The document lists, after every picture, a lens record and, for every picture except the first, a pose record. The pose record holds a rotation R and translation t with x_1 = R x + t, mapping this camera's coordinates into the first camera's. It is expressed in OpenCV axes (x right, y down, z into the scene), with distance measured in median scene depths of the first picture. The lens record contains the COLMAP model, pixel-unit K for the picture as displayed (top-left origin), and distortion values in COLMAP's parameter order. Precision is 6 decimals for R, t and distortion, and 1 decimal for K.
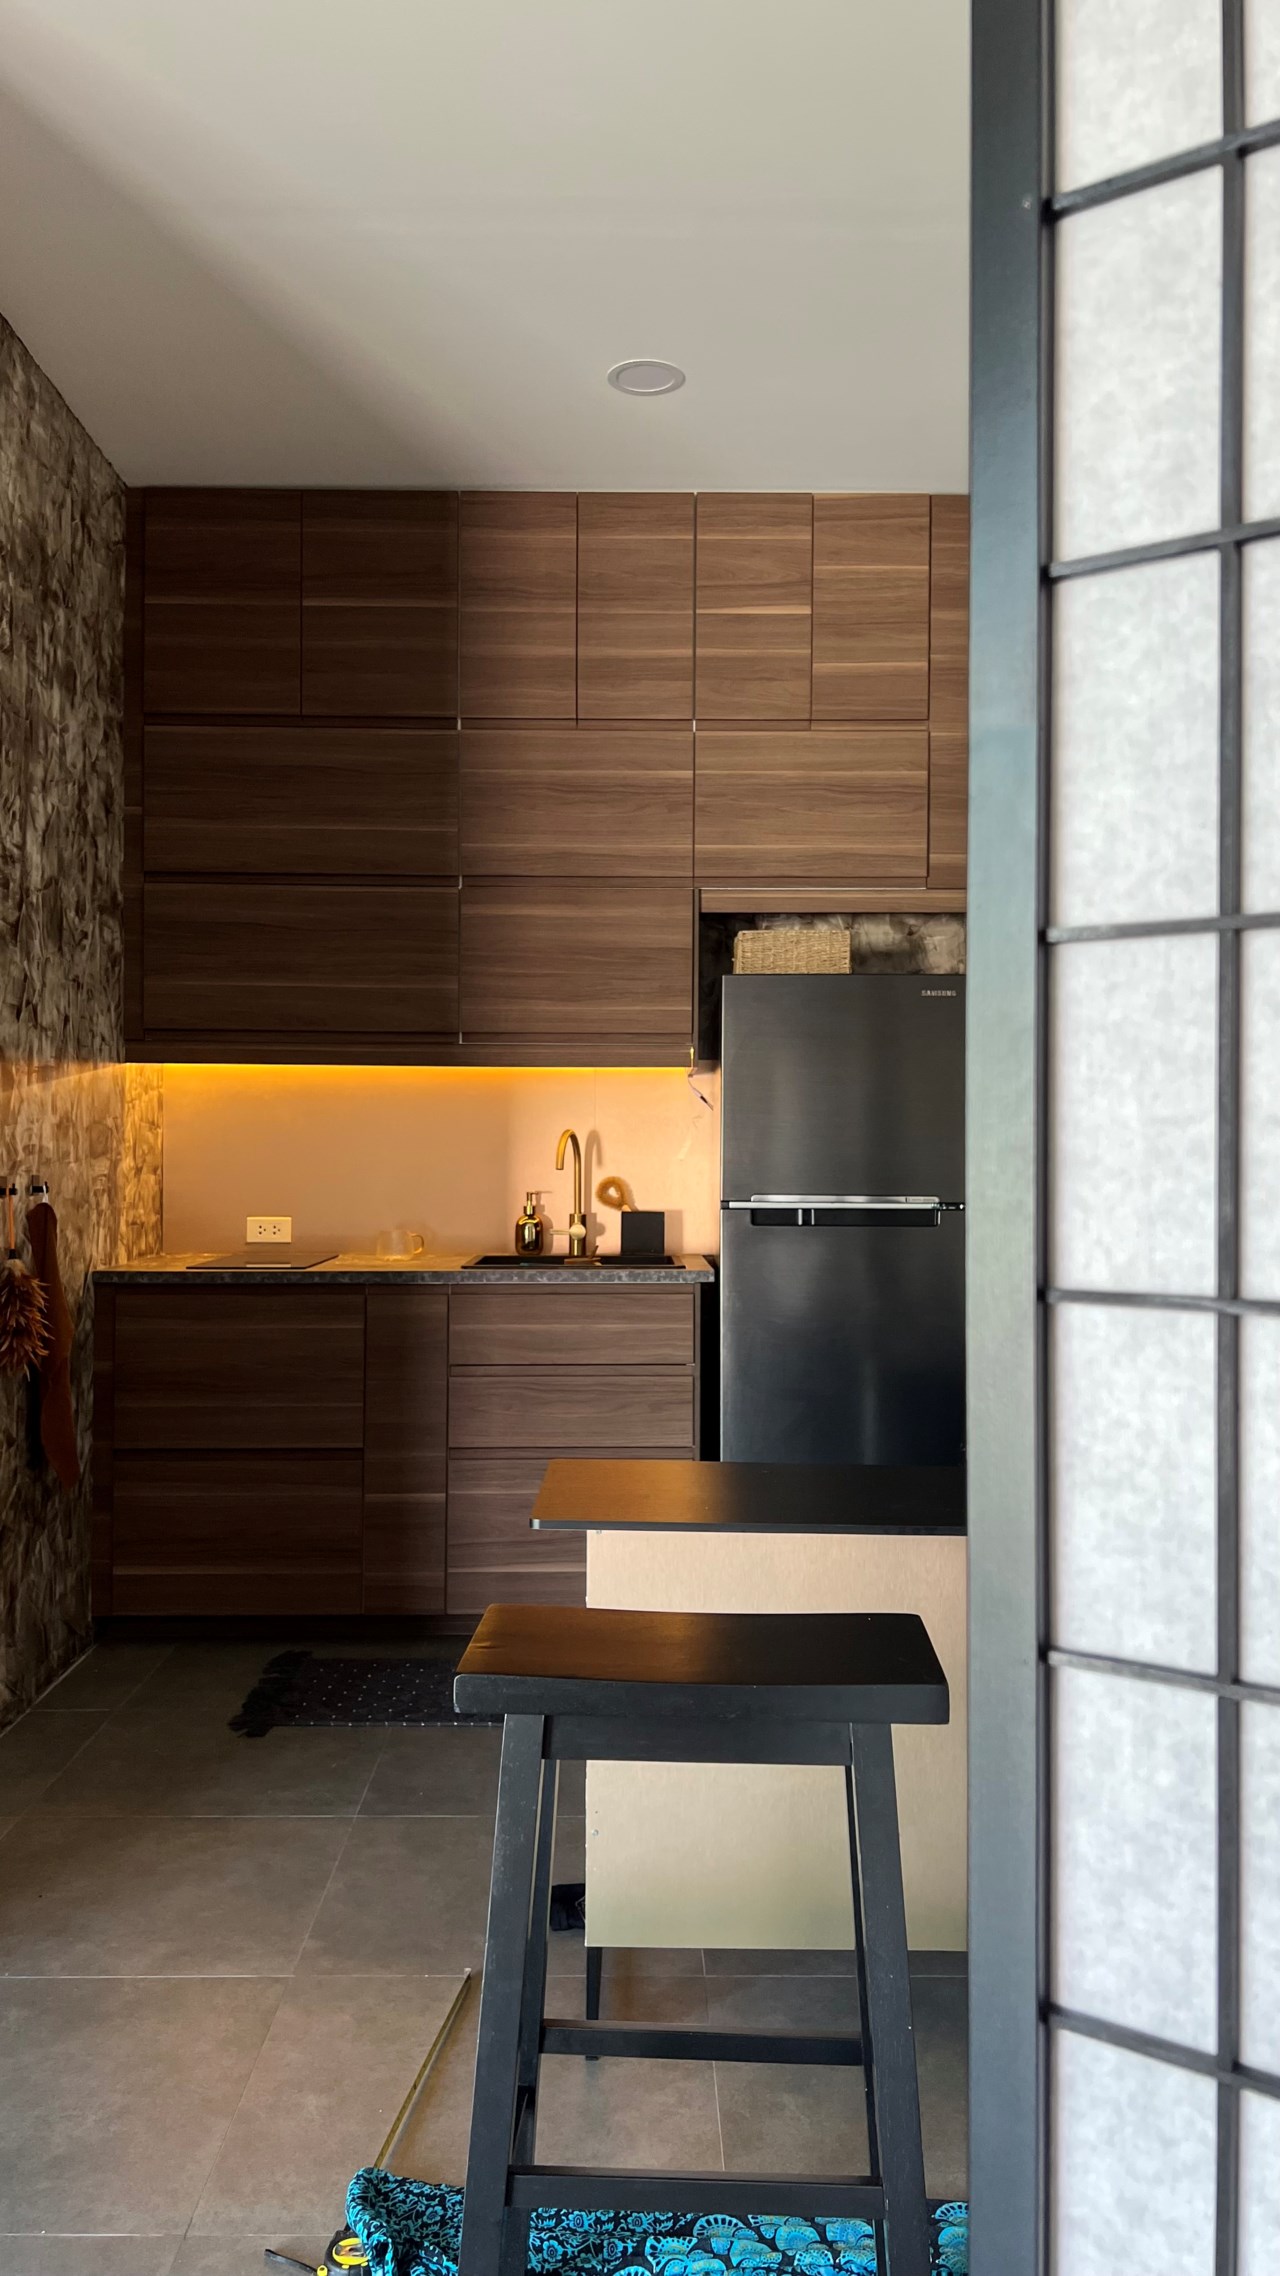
lens RADIAL K [[1962.0, 0, 640.0], [0, 1962.0, 1138.0], [0, 0, 1]] dist [0.165253, 0.000105]
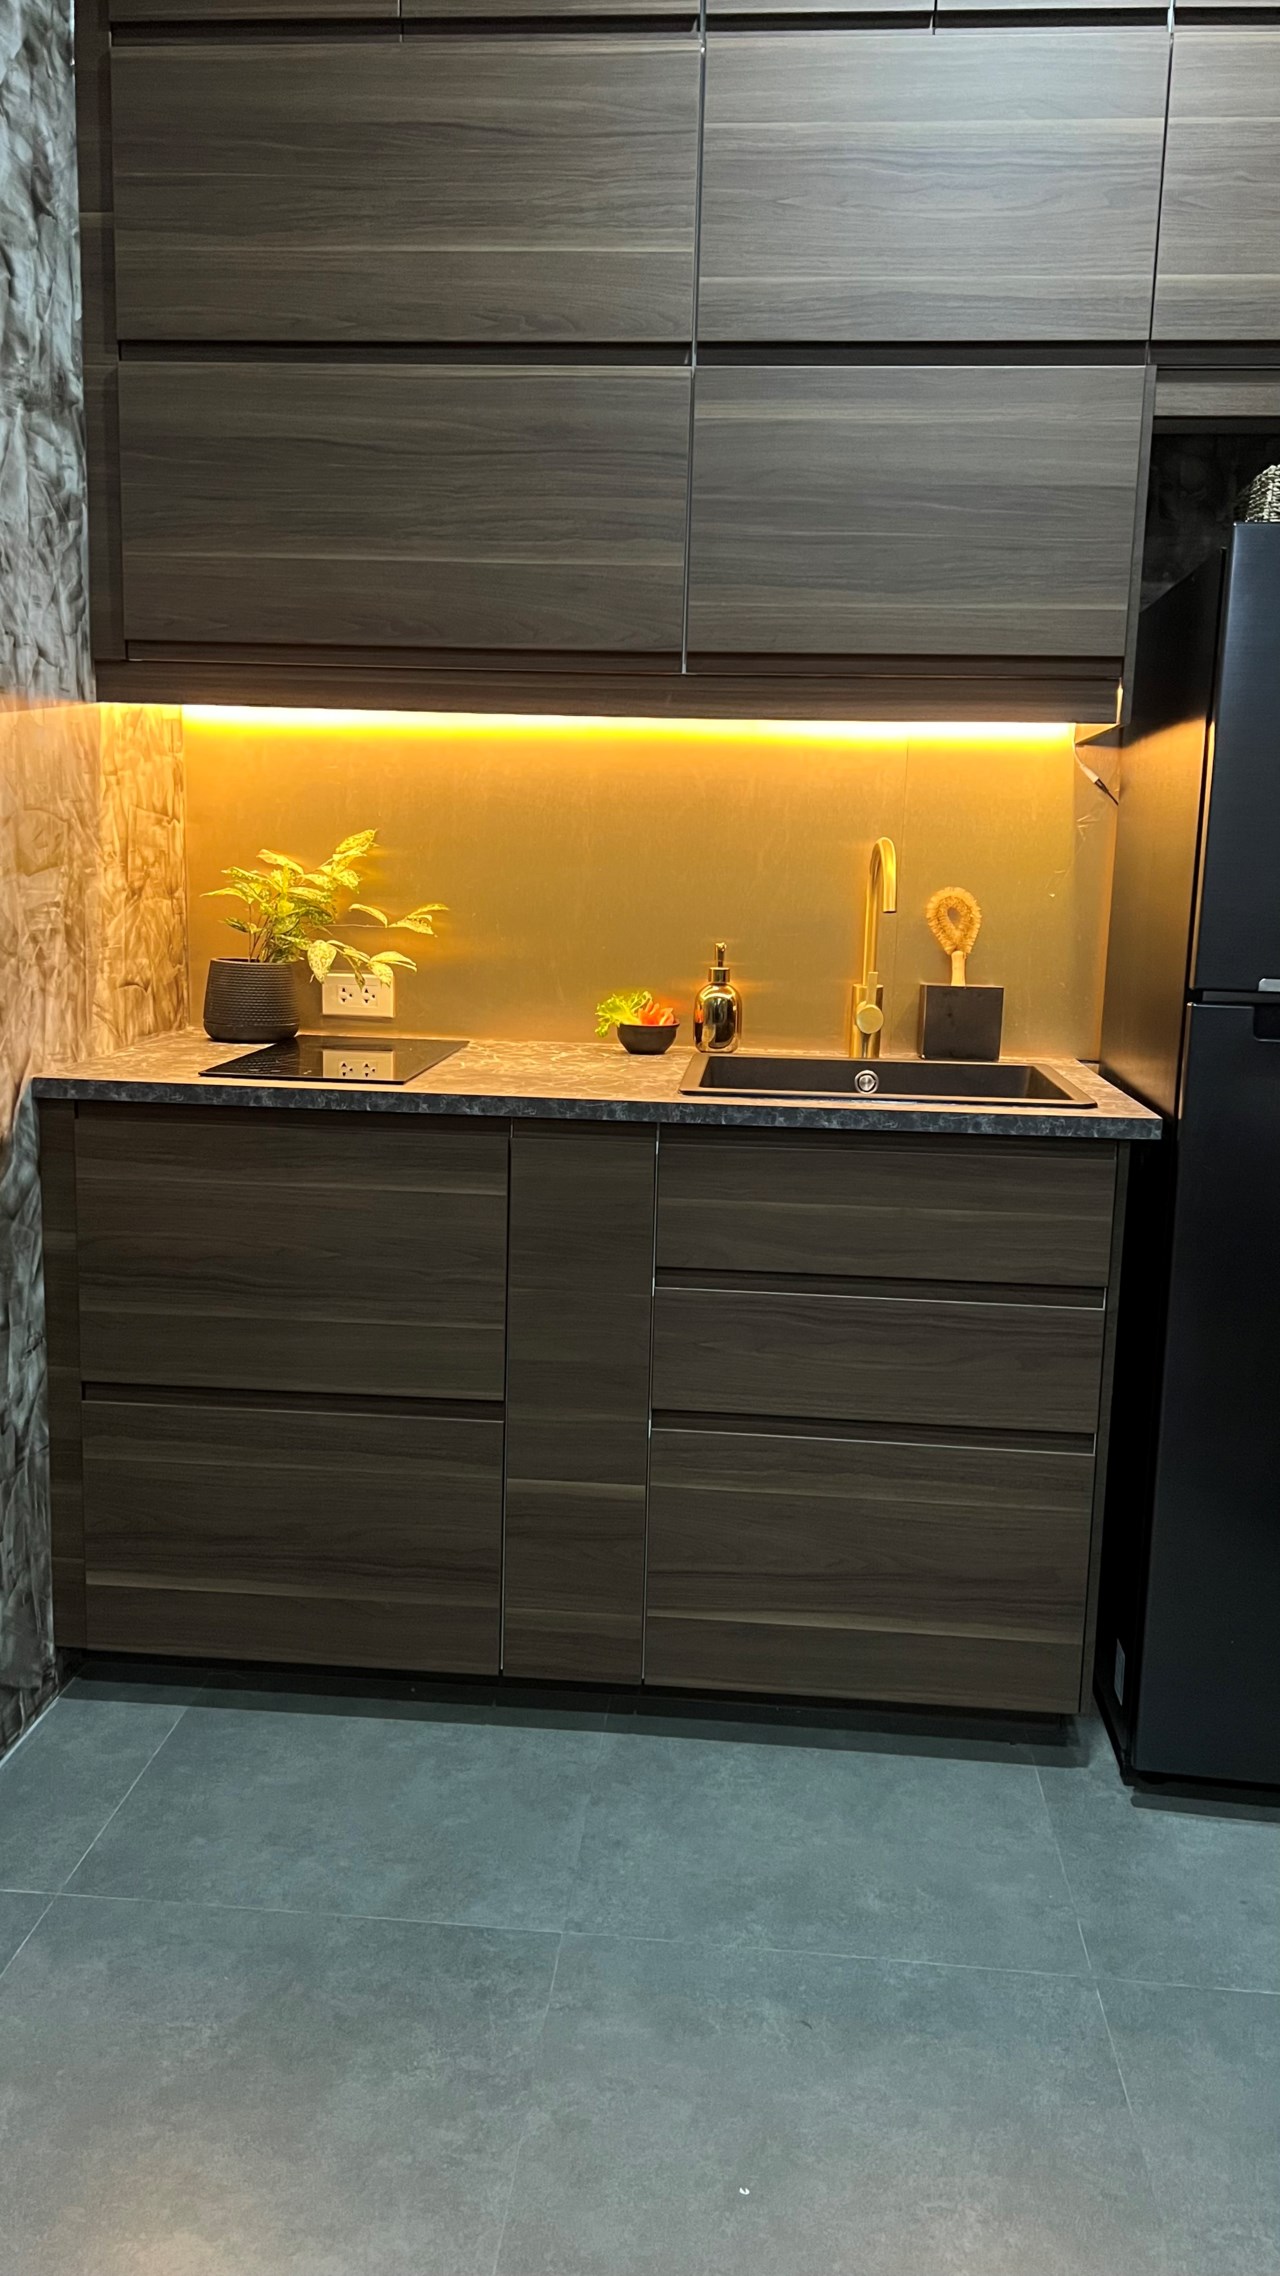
lens RADIAL K [[1773.0, 0, 640.0], [0, 1773.0, 1138.0], [0, 0, 1]] dist [0.043580, -0.014968]
pose [[0.996752, 0.033406, -0.073281, -0.064036], [-0.020406, 0.984981, 0.171451, -0.005802], [0.077908, -0.169399, 0.982463, 0.496929]]
